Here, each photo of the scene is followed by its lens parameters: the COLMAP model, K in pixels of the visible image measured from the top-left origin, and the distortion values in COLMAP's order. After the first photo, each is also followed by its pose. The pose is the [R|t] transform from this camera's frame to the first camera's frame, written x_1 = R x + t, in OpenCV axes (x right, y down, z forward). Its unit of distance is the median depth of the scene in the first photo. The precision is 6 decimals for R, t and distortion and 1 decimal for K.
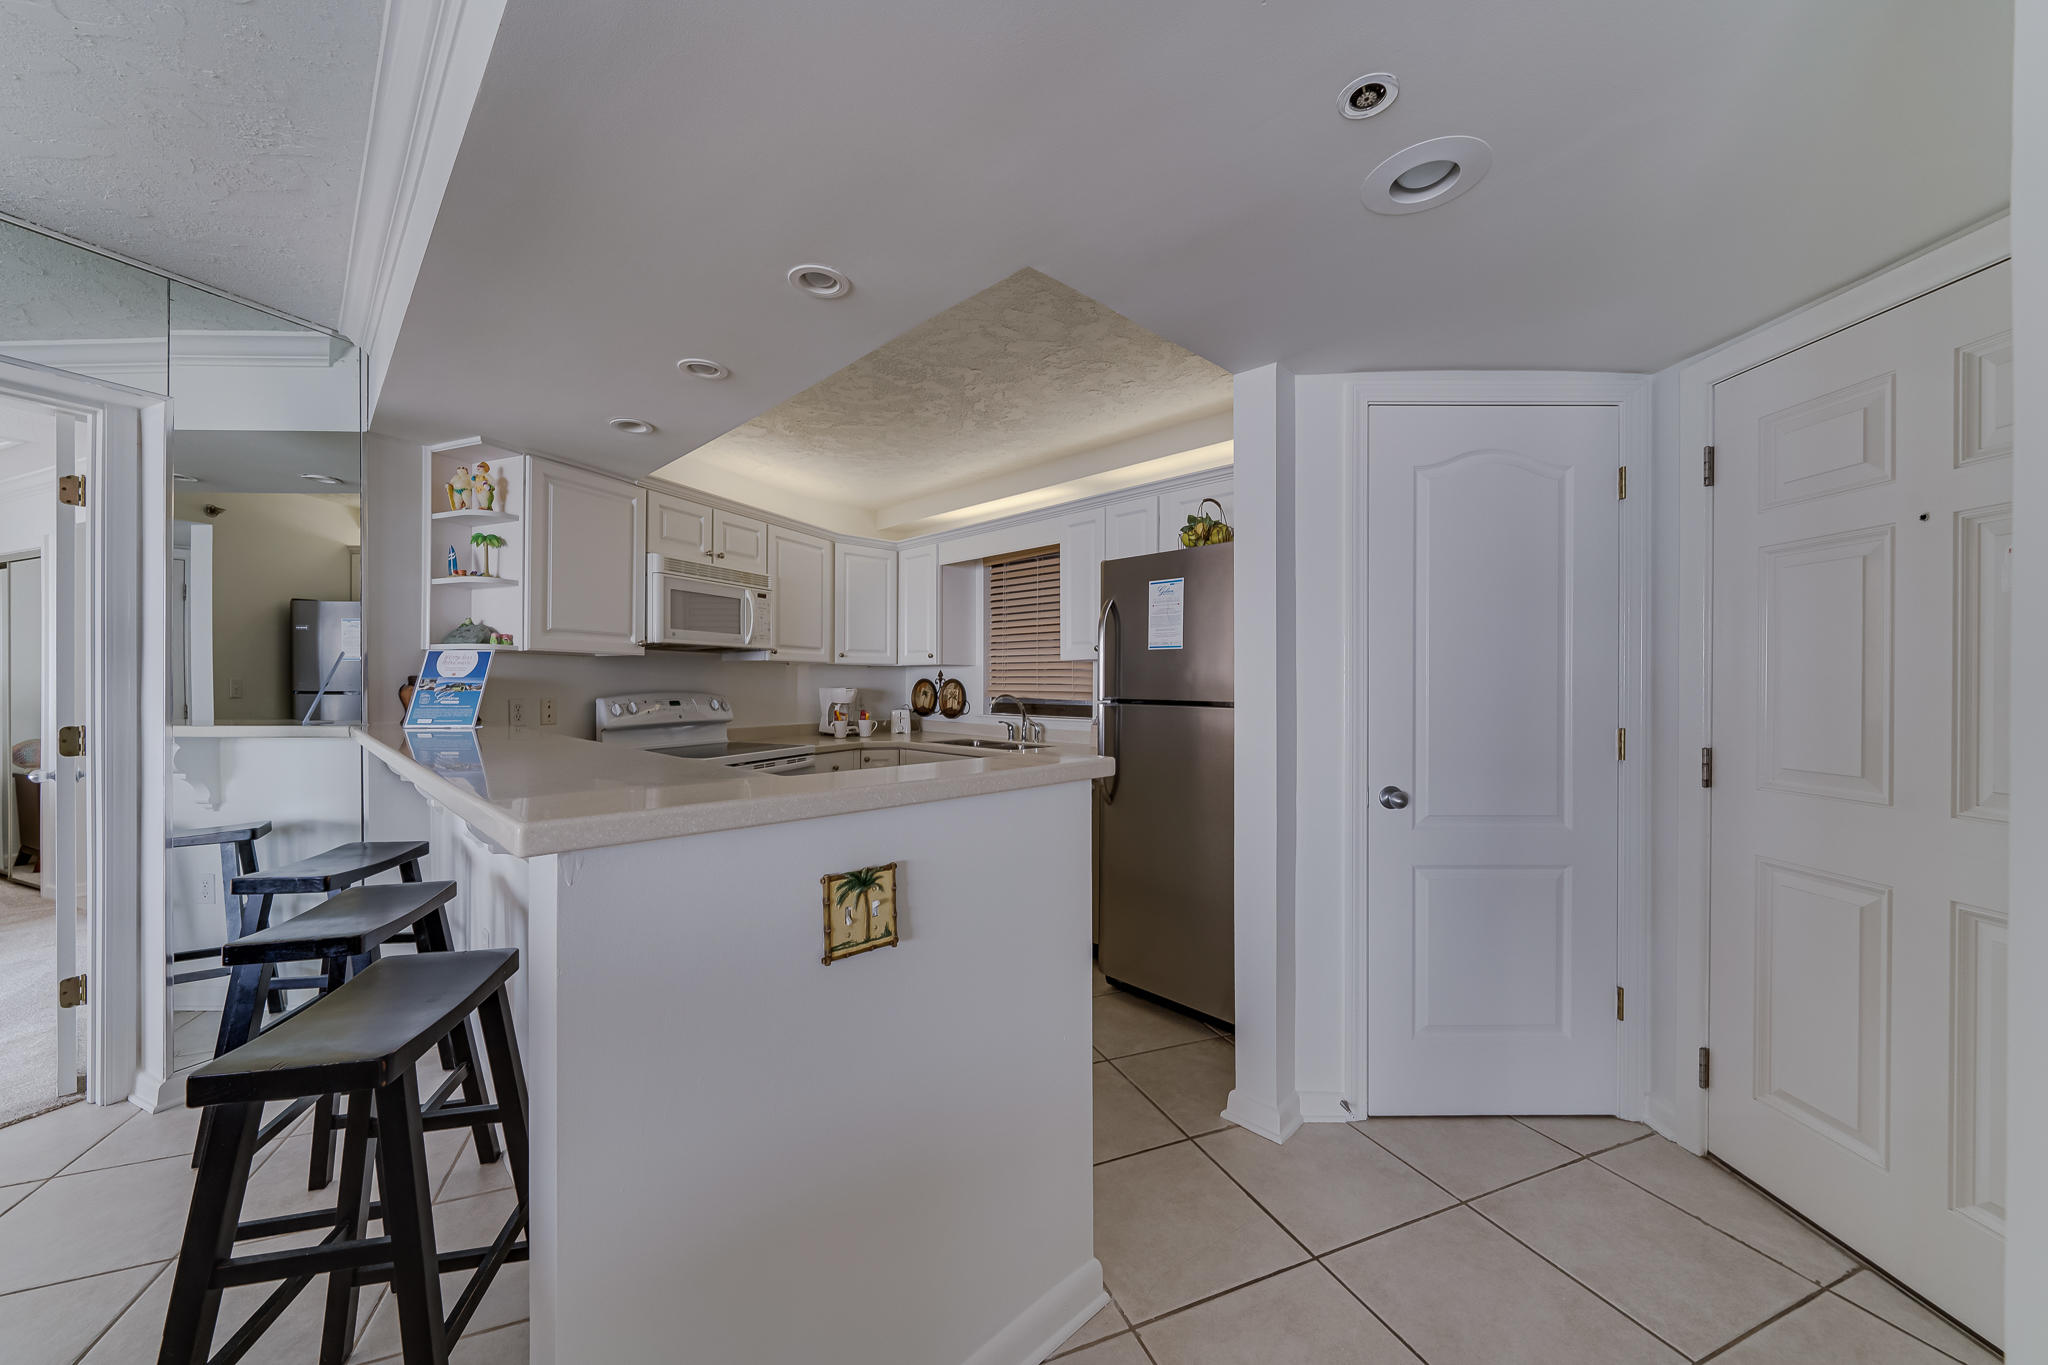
lens RADIAL K [[740.0, 0, 1024.0], [0, 740.0, 682.5], [0, 0, 1]] dist [-0.002584, -0.000055]
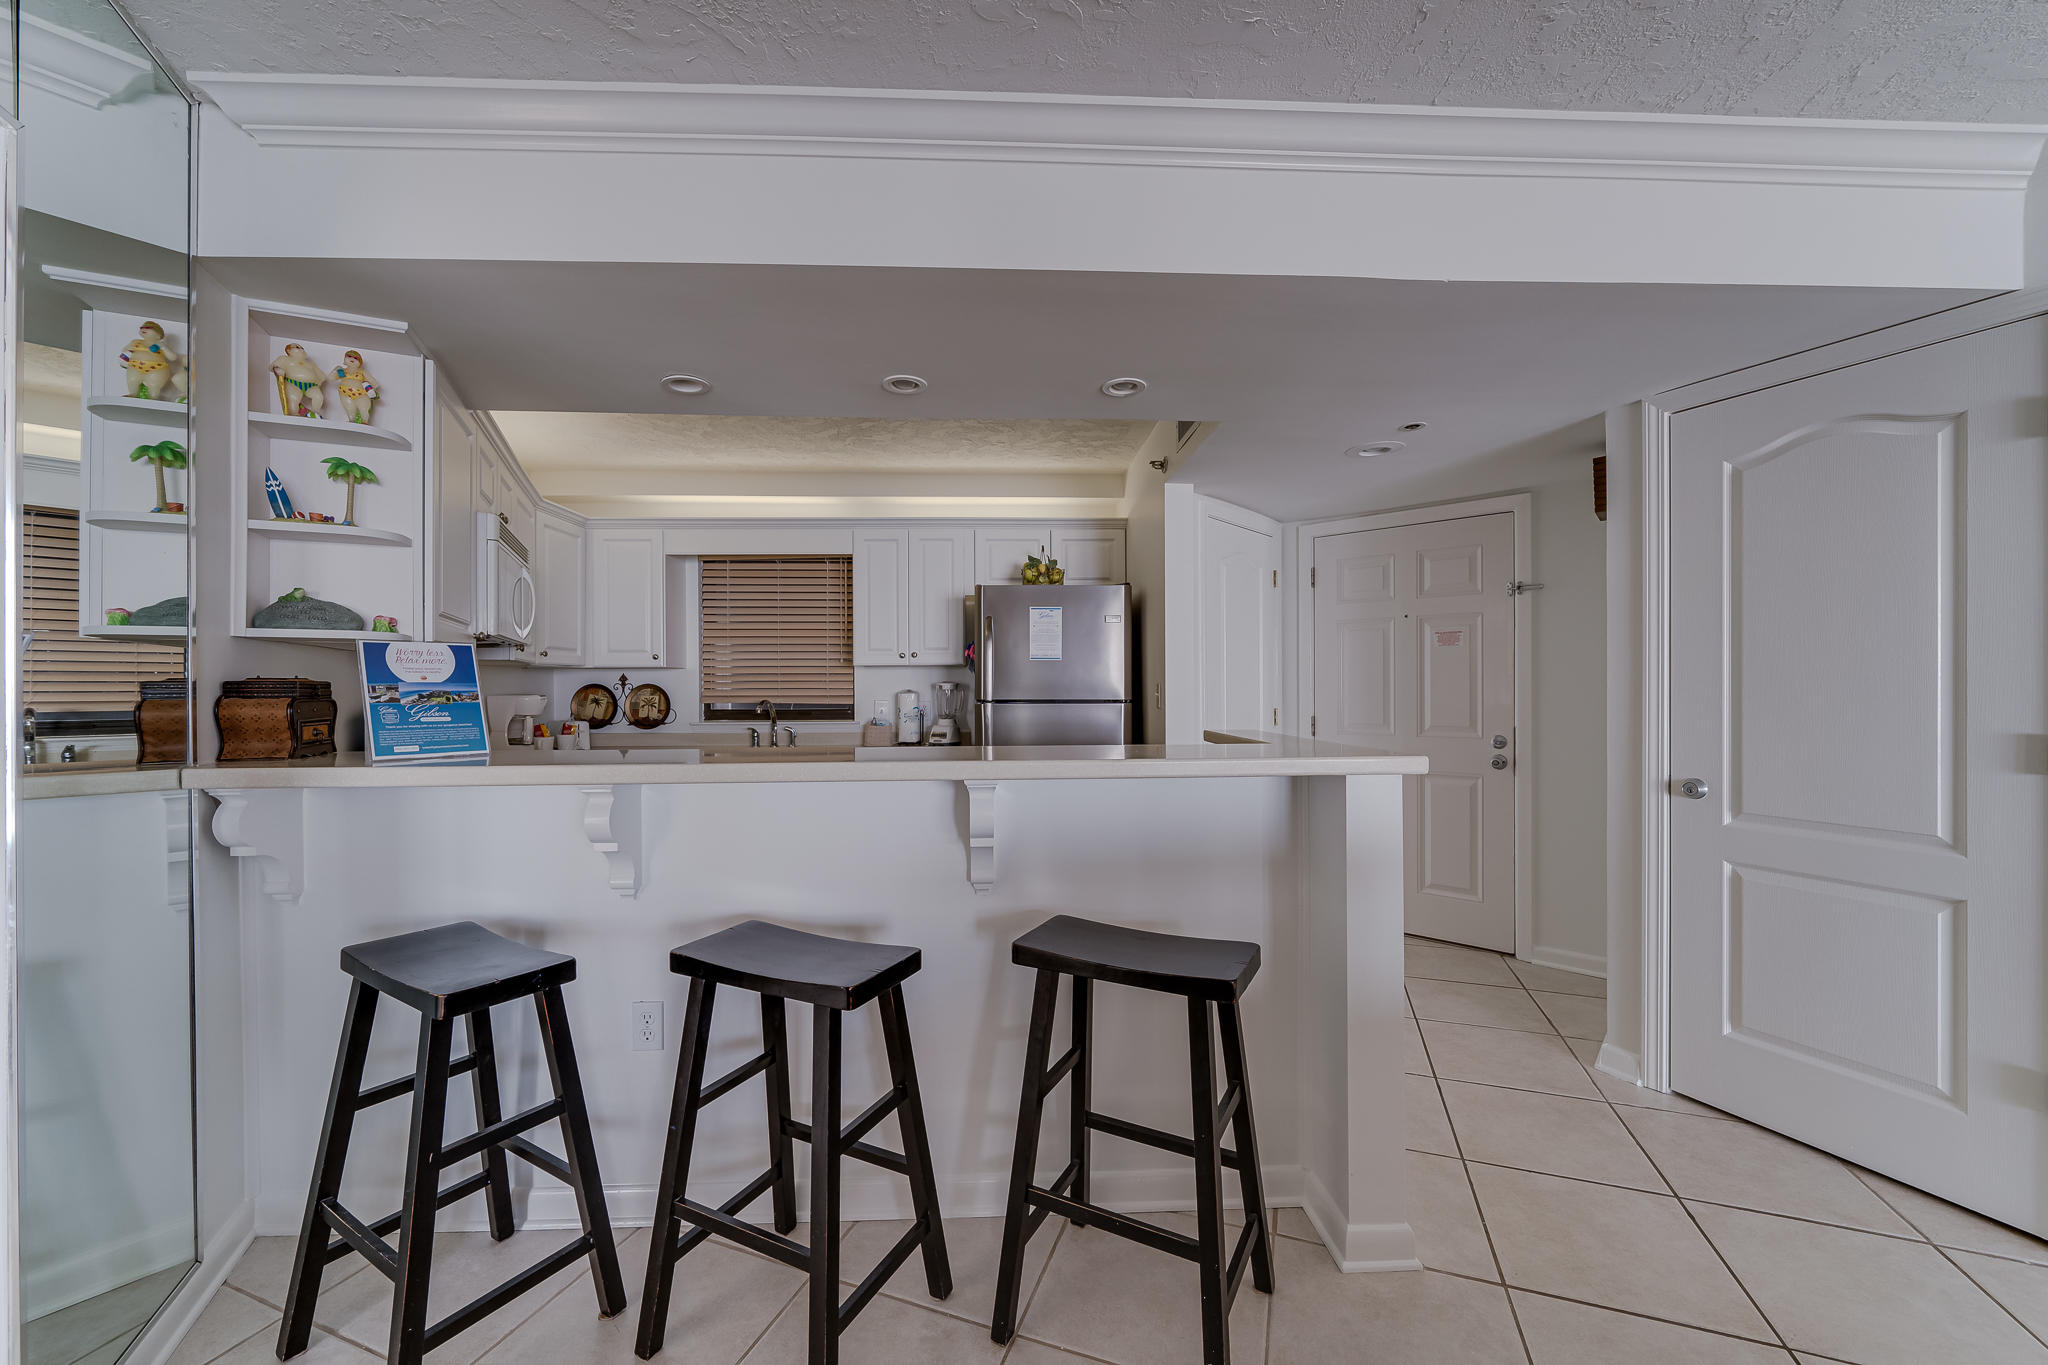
lens RADIAL K [[776.2, 0, 1024.0], [0, 776.2, 682.5], [0, 0, 1]] dist [-0.008638, -0.000055]
pose [[0.670866, -0.001735, 0.741576, -0.620764], [0.006153, 0.999976, -0.003228, -0.001028], [-0.741553, 0.006728, 0.670861, 0.082837]]
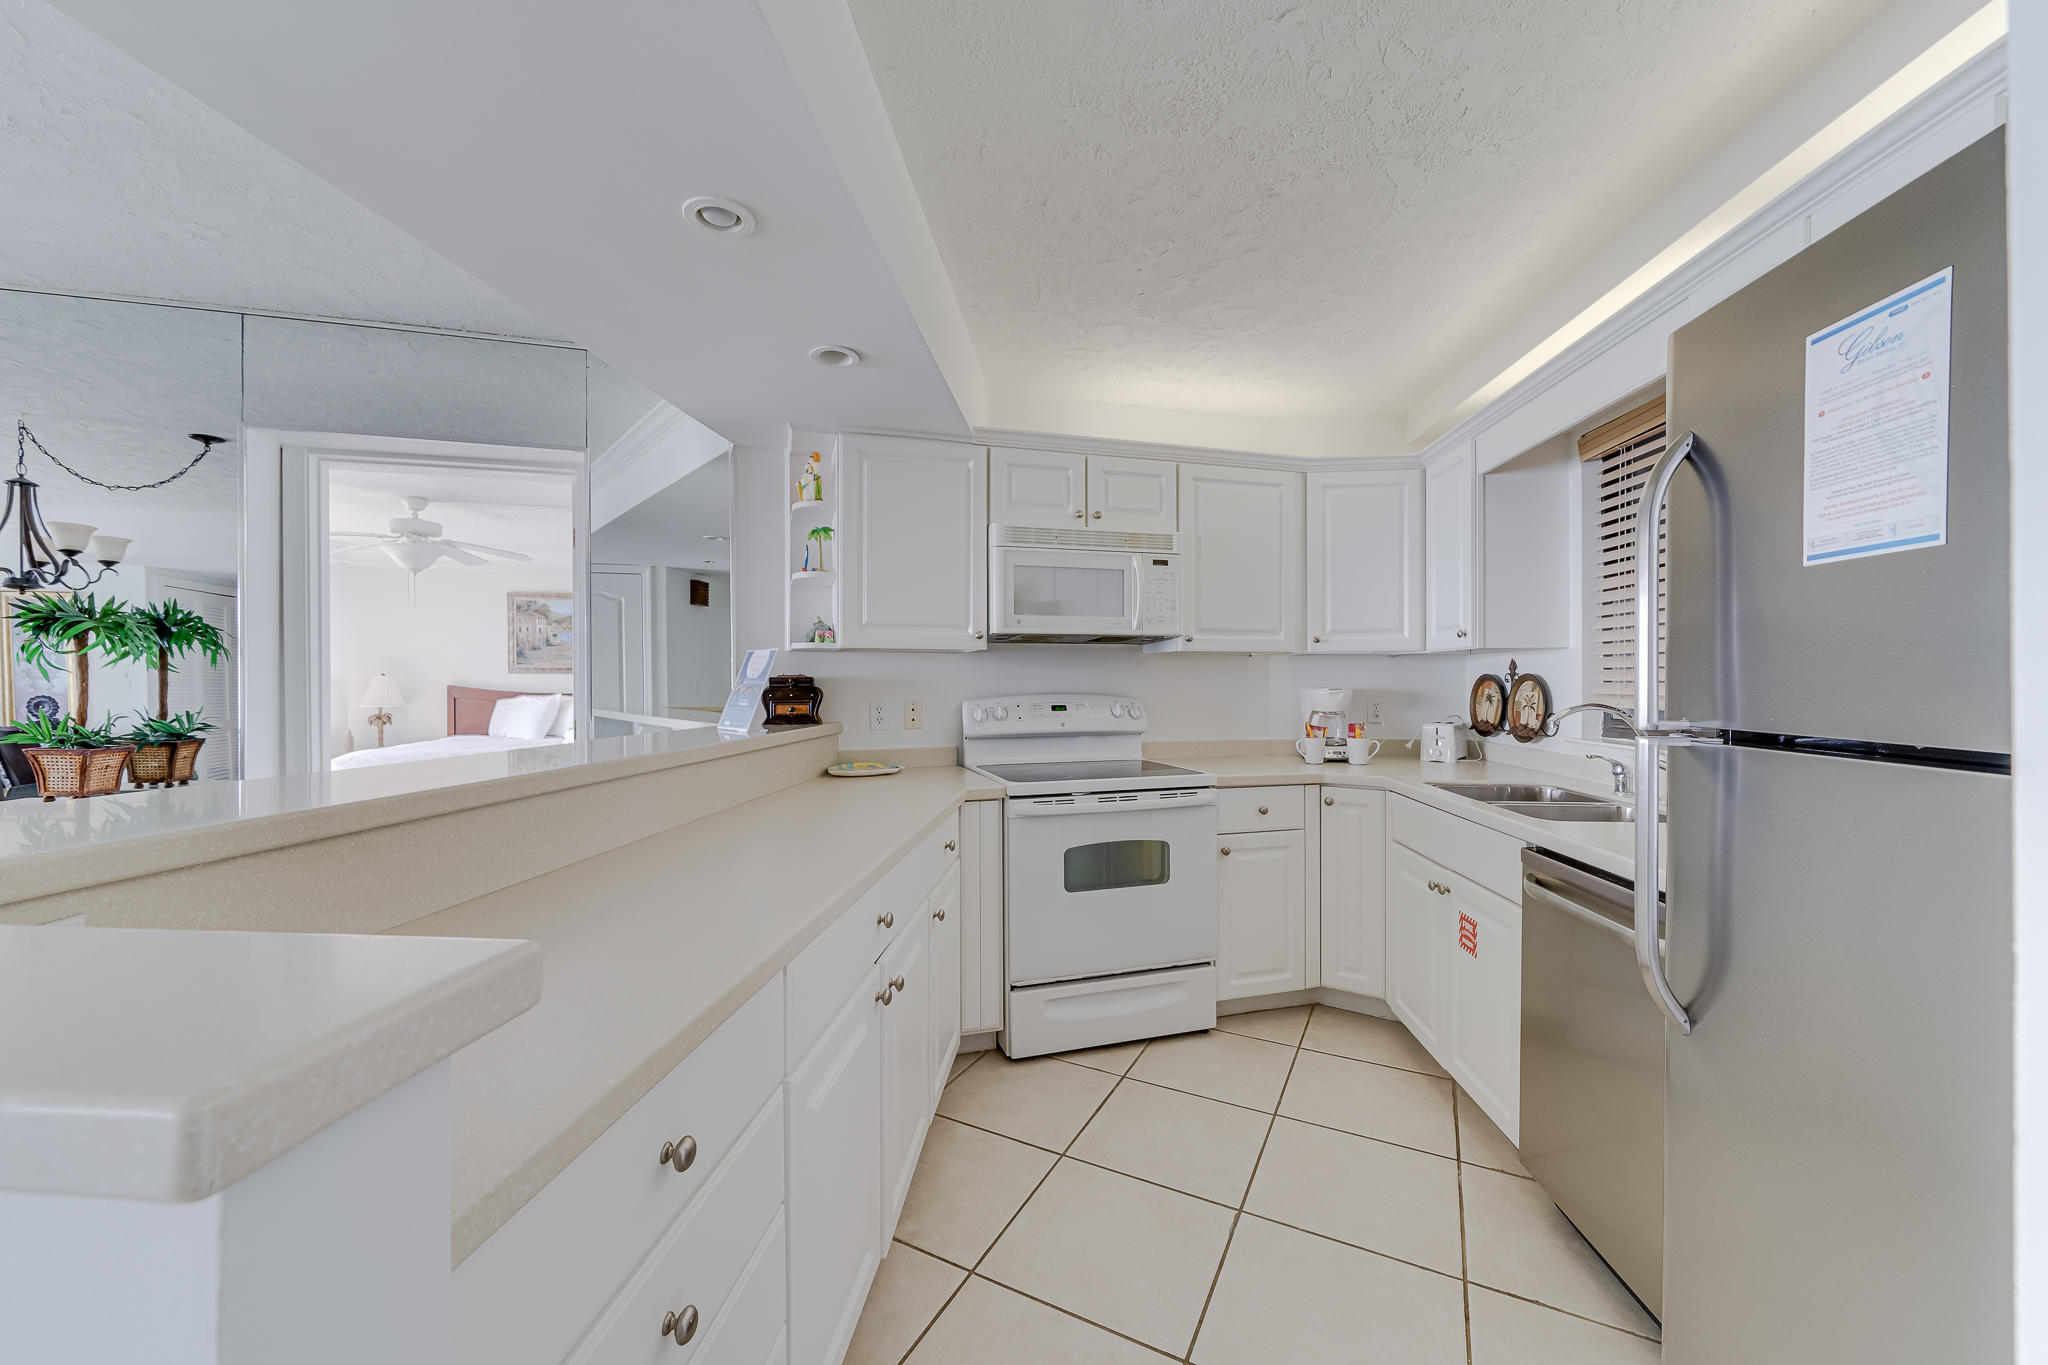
lens RADIAL K [[776.2, 0, 1024.0], [0, 776.2, 682.5], [0, 0, 1]] dist [-0.008638, -0.000055]
pose [[0.629873, -0.001569, -0.776696, 0.156785], [0.005510, 0.999982, 0.002448, -0.001990], [0.776678, -0.005821, 0.629871, 0.427591]]
